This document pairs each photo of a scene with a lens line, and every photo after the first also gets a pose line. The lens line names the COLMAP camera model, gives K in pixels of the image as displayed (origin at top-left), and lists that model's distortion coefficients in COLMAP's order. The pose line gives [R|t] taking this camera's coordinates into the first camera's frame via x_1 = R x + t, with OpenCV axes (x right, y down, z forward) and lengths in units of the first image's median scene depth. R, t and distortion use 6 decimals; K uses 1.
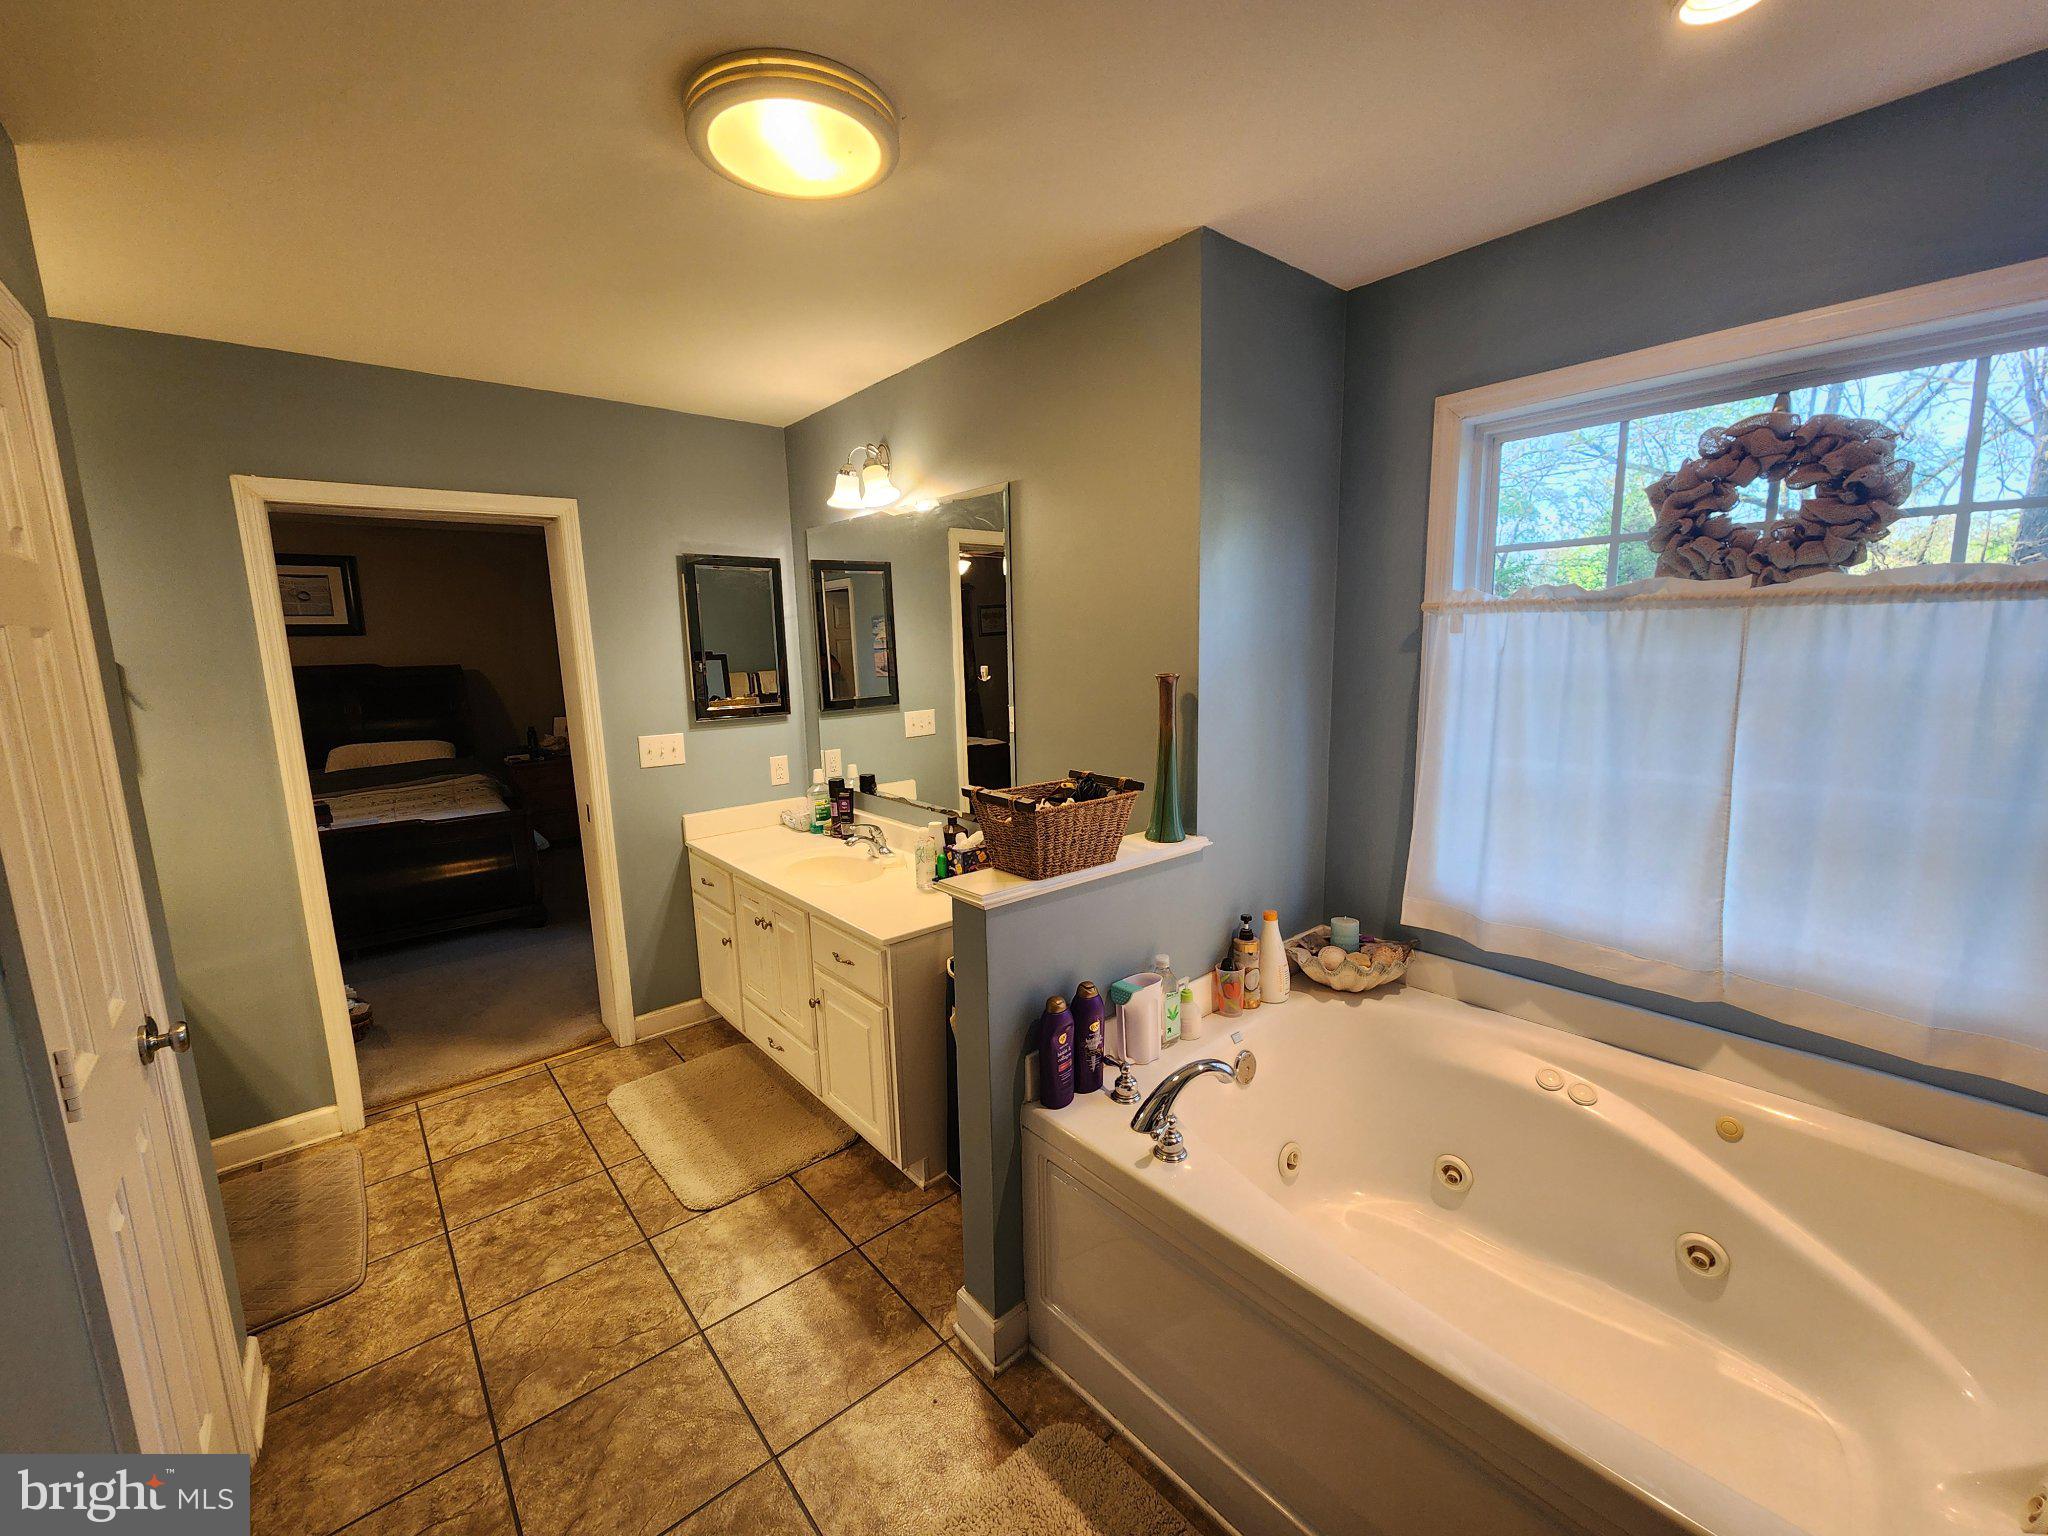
lens RADIAL K [[837.1, 0, 1024.0], [0, 837.1, 768.0], [0, 0, 1]] dist [-0.015678, -0.000133]
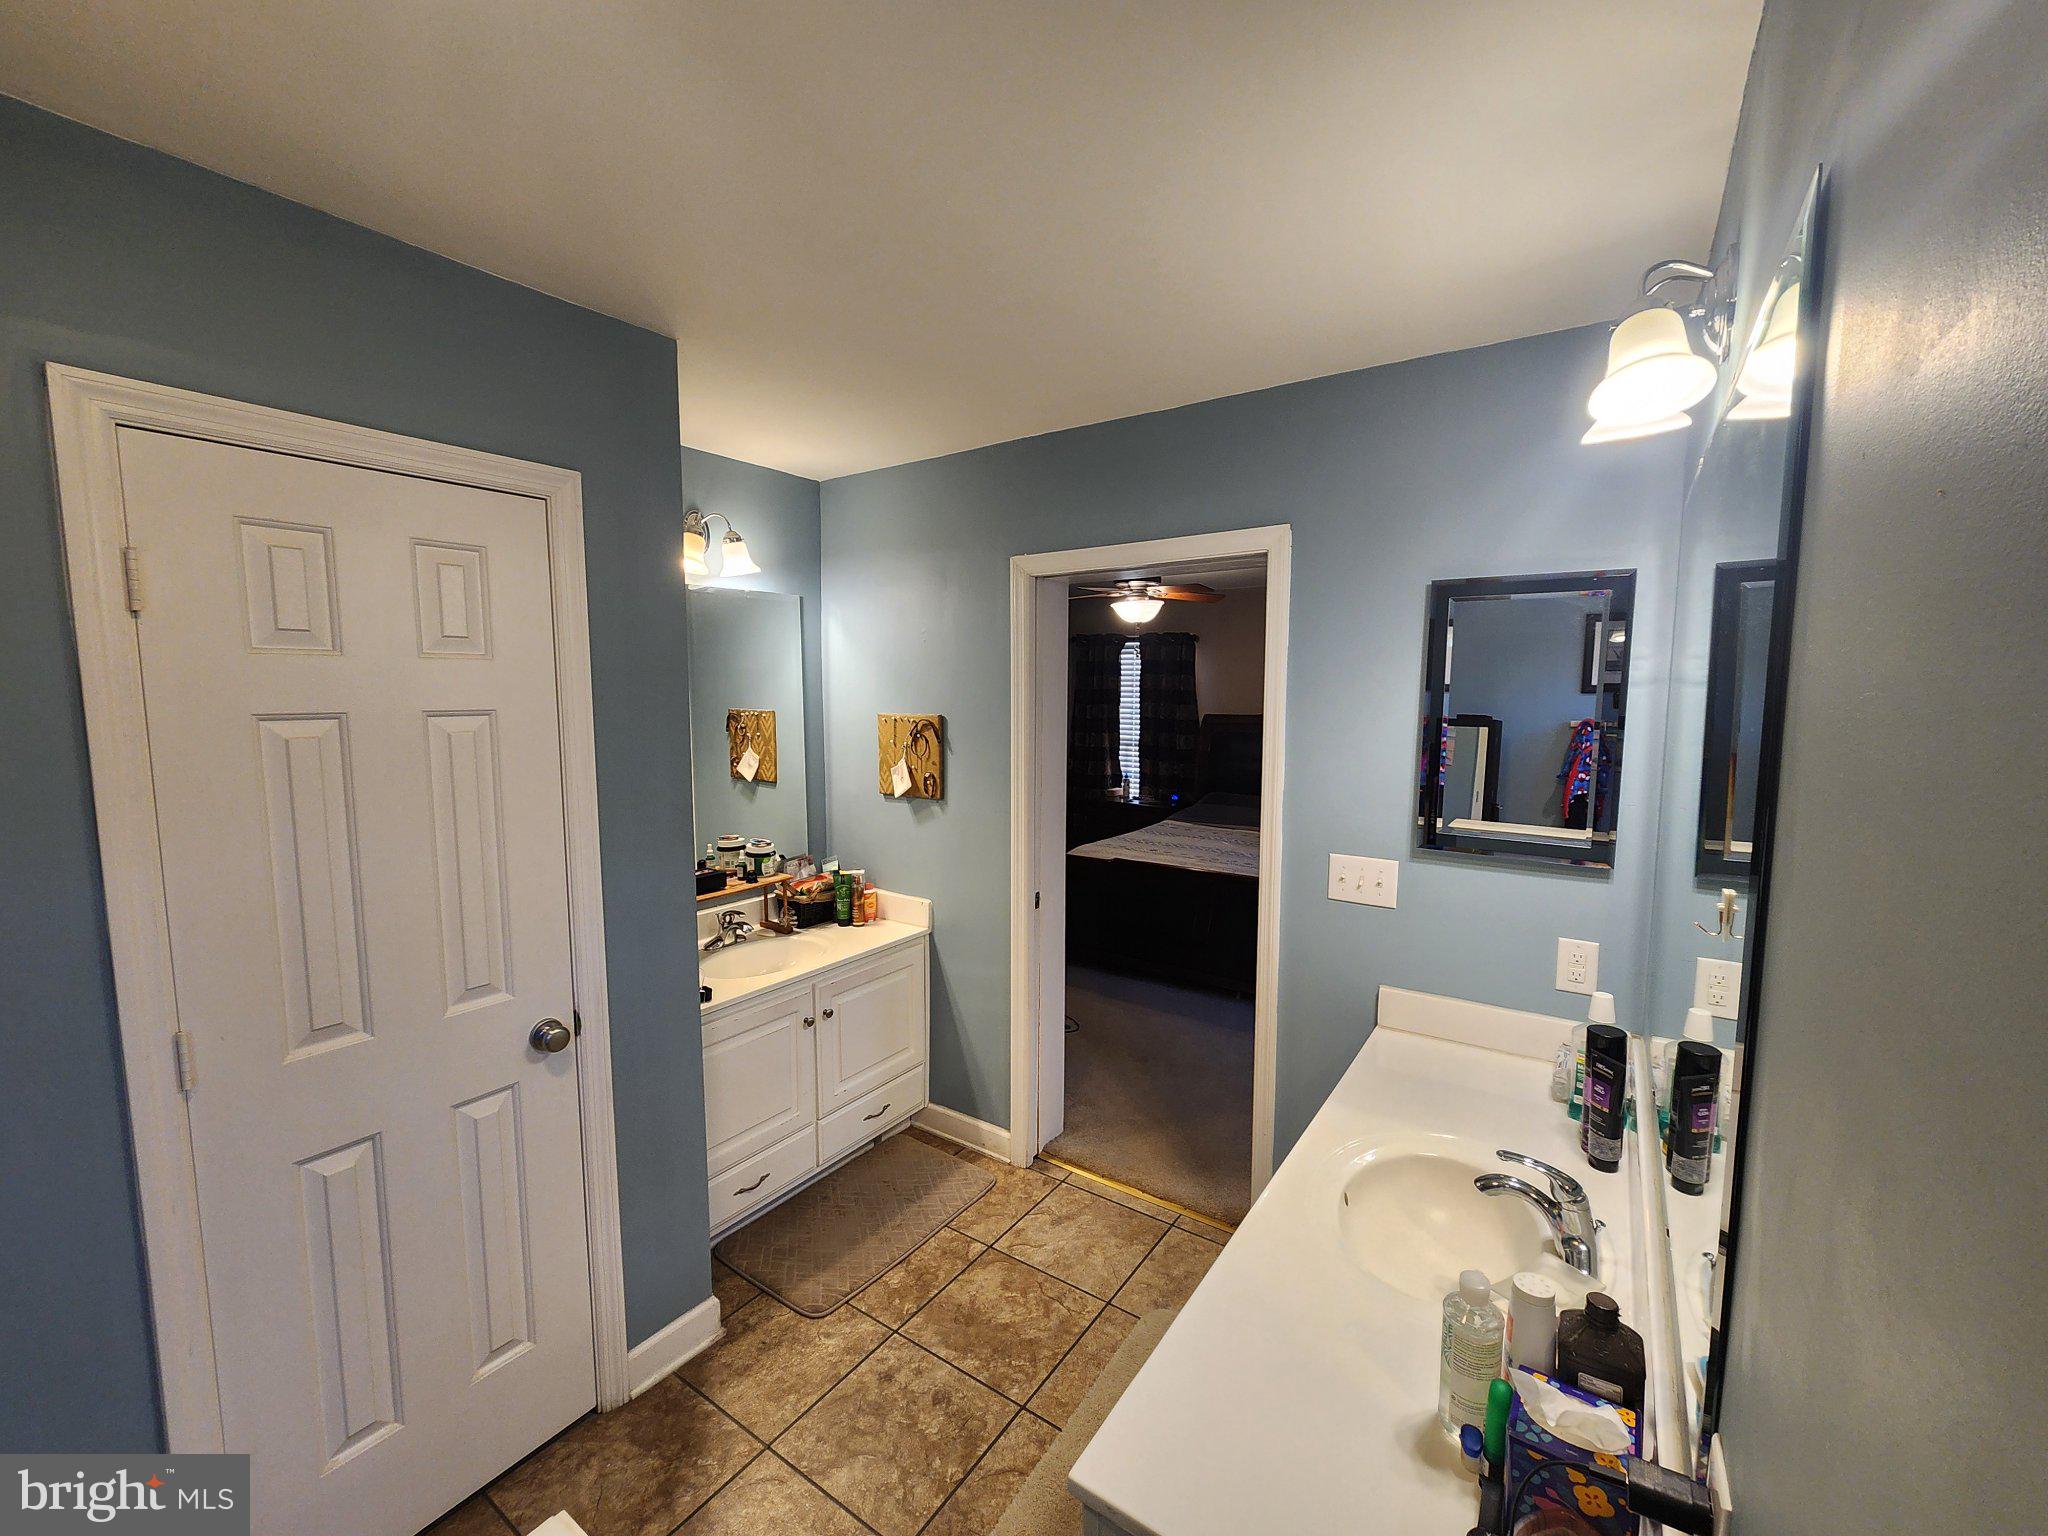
lens RADIAL K [[837.4, 0, 1024.0], [0, 837.4, 768.0], [0, 0, 1]] dist [0.000277, -0.000020]
pose [[0.258084, 0.116722, -0.959046, 0.155114], [-0.159465, 0.984206, 0.076872, -0.143326], [0.952871, 0.133095, 0.272621, 0.666575]]
